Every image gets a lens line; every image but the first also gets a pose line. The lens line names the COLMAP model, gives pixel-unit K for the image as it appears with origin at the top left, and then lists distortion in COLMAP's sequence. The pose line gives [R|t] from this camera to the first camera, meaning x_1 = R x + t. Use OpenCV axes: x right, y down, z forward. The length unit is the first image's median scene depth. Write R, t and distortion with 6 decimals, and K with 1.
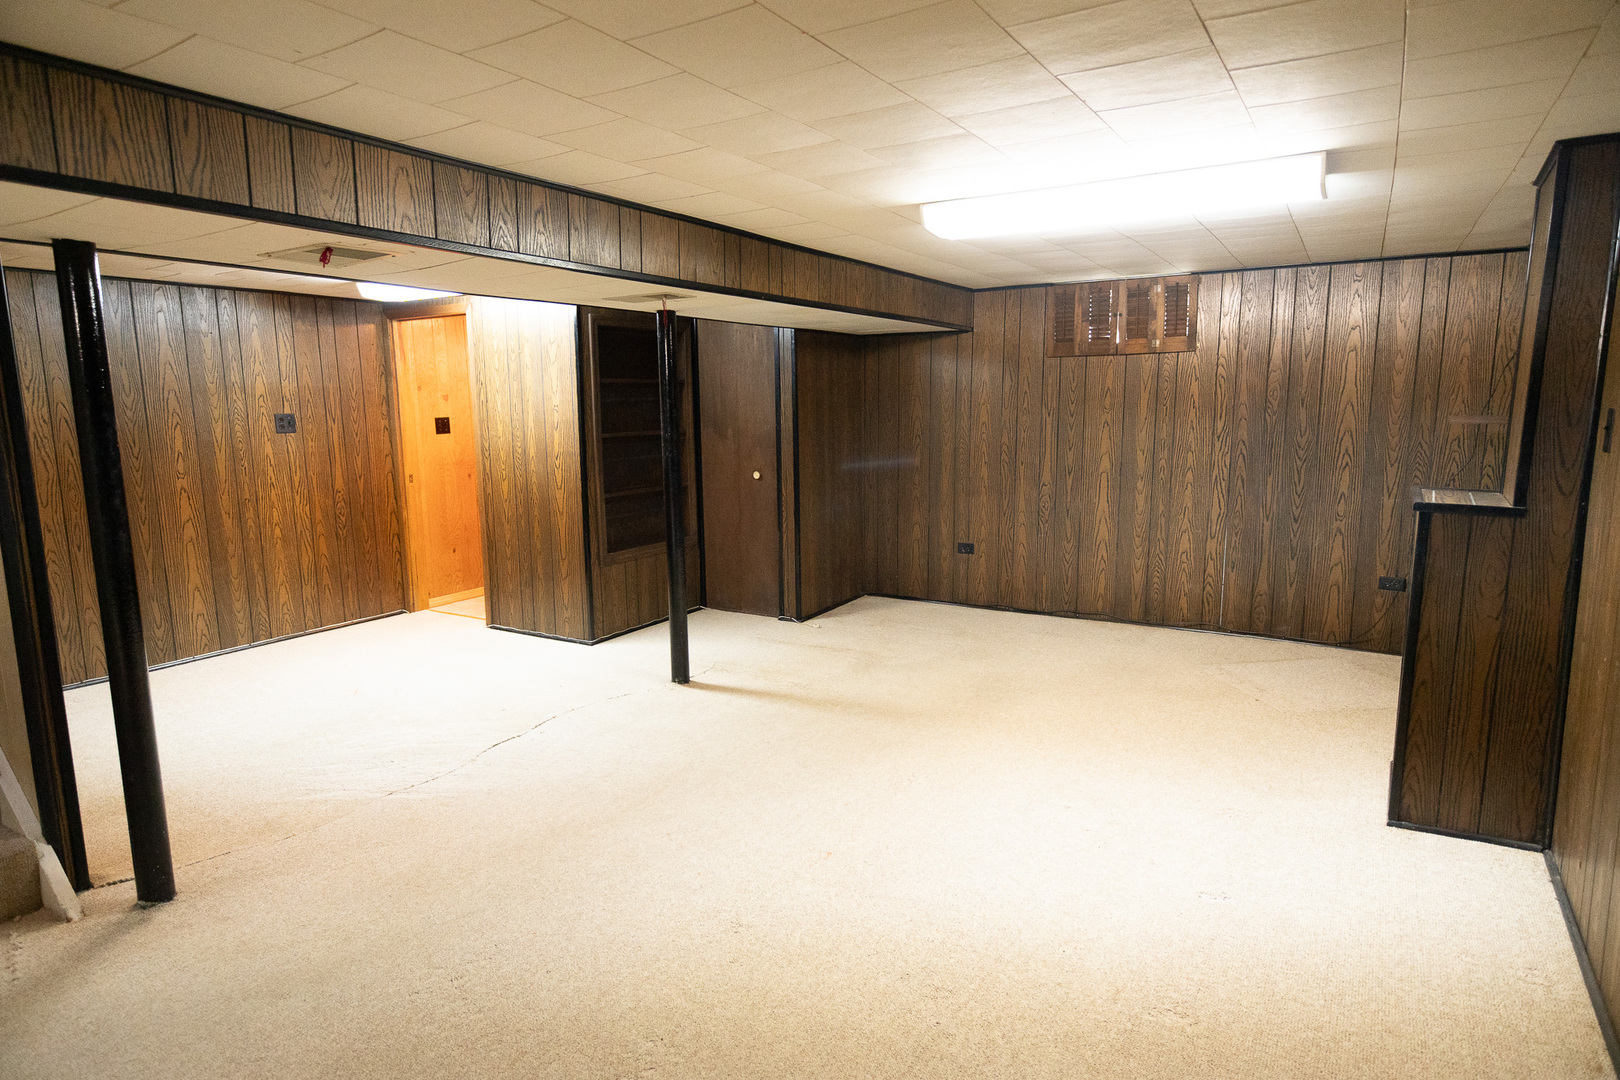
lens RADIAL K [[912.9, 0, 808.7], [0, 912.9, 537.6], [0, 0, 1]] dist [-0.000812, 0.003263]
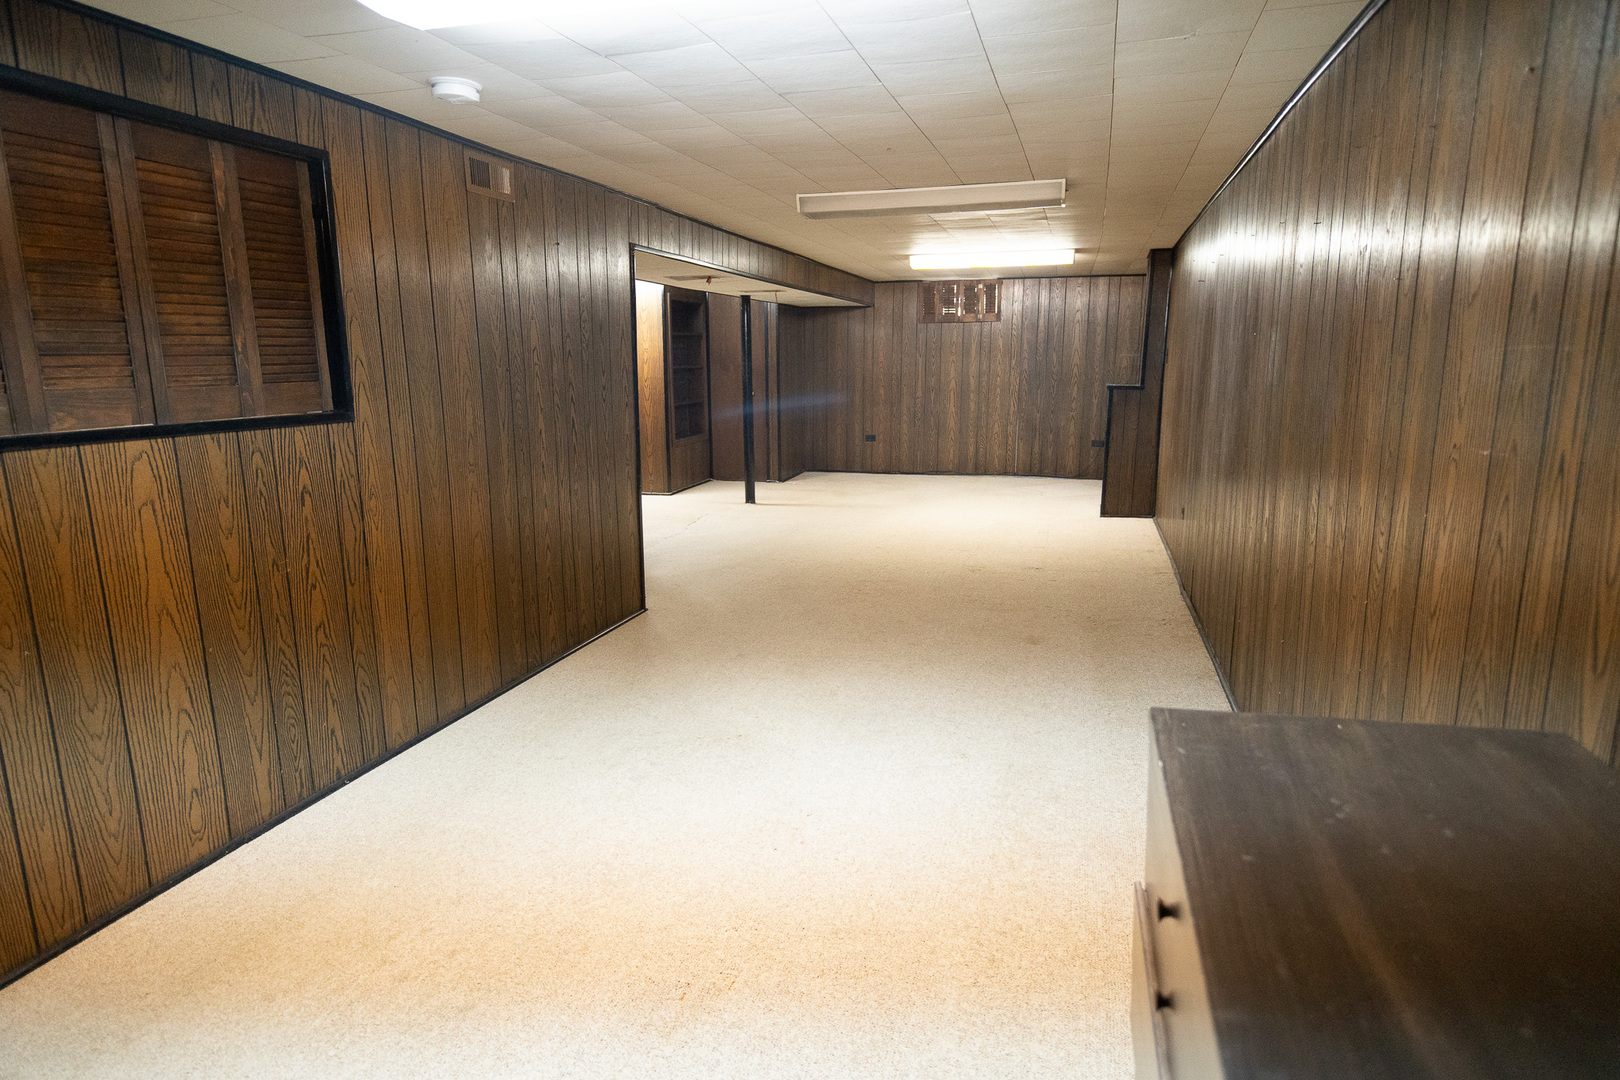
lens RADIAL K [[912.9, 0, 808.0], [0, 912.9, 541.8], [0, 0, 1]] dist [-0.000812, 0.003263]
pose [[0.962937, -0.047710, 0.265475, -0.446846], [0.034917, 0.997999, 0.052707, 0.124978], [-0.267458, -0.041484, 0.962676, -0.665099]]
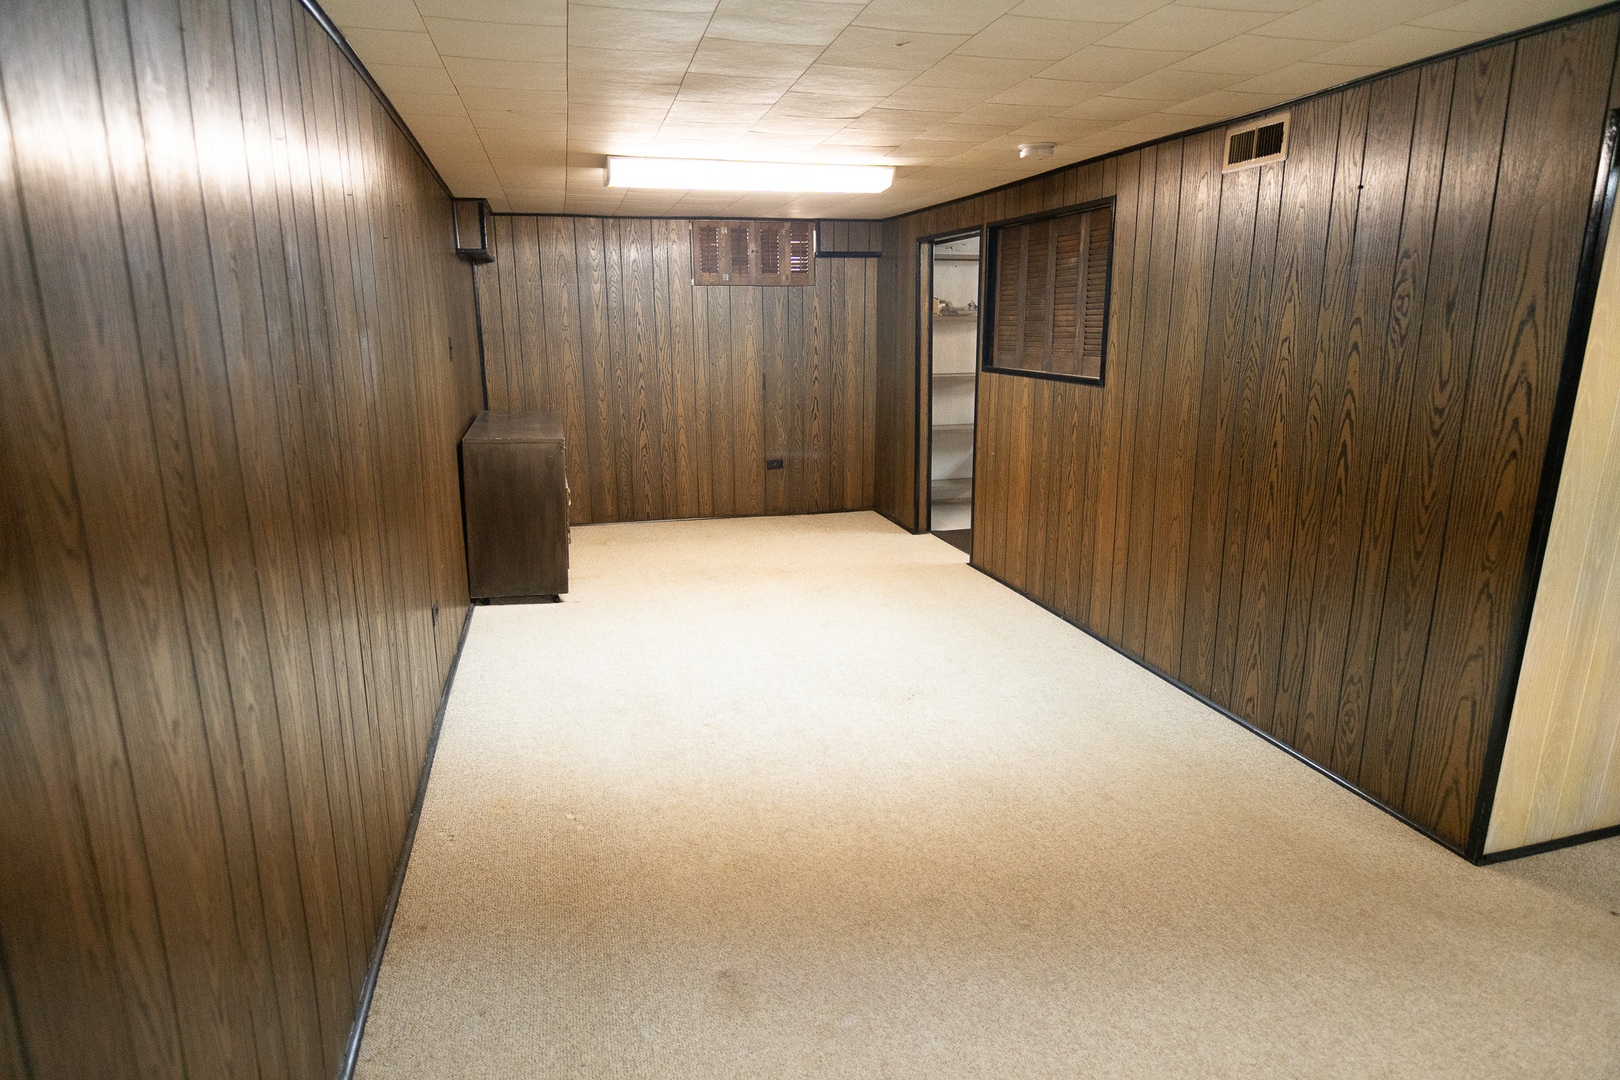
lens RADIAL K [[912.9, 0, 811.9], [0, 912.9, 529.4], [0, 0, 1]] dist [-0.000812, 0.003263]
pose [[-0.672337, 0.182152, -0.717484, 0.164421], [-0.099138, 0.938363, 0.331128, -0.042469], [0.733576, 0.293760, -0.612838, 0.247115]]
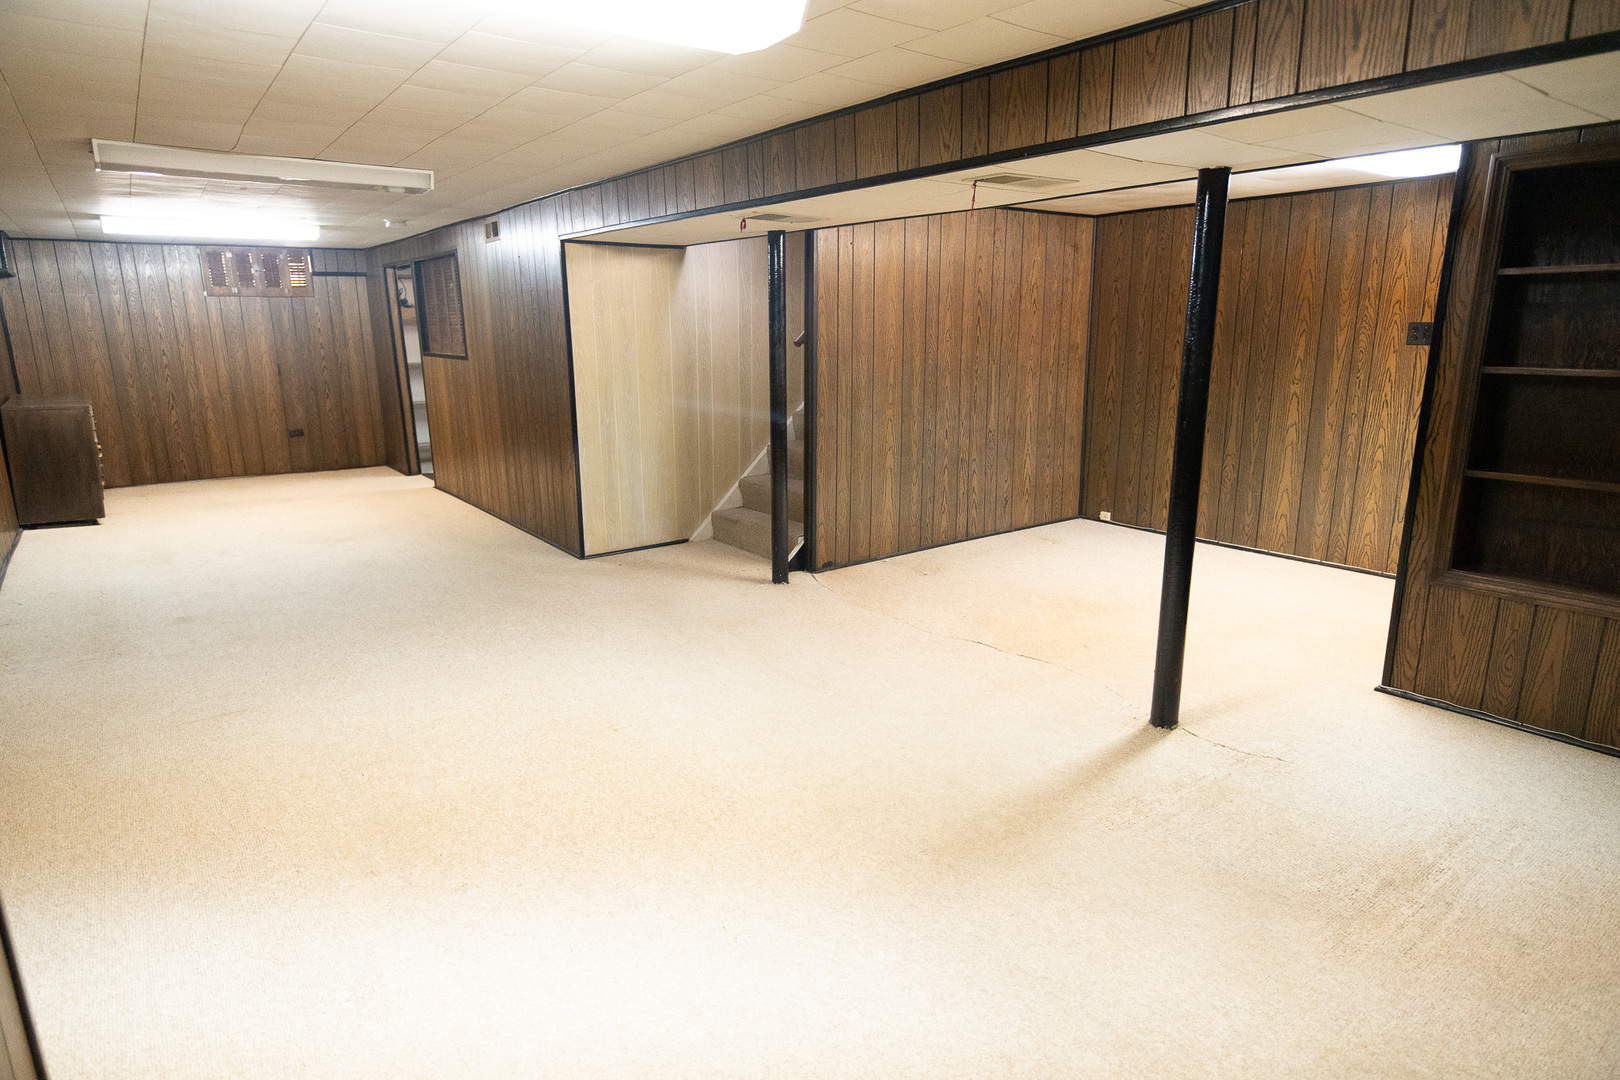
lens RADIAL K [[912.9, 0, 804.0], [0, 912.9, 537.6], [0, 0, 1]] dist [-0.000812, 0.003263]
pose [[-0.358814, 0.230107, -0.904601, 0.489588], [-0.129235, 0.947556, 0.292295, -0.127452], [0.924419, 0.221786, -0.310258, 0.821557]]
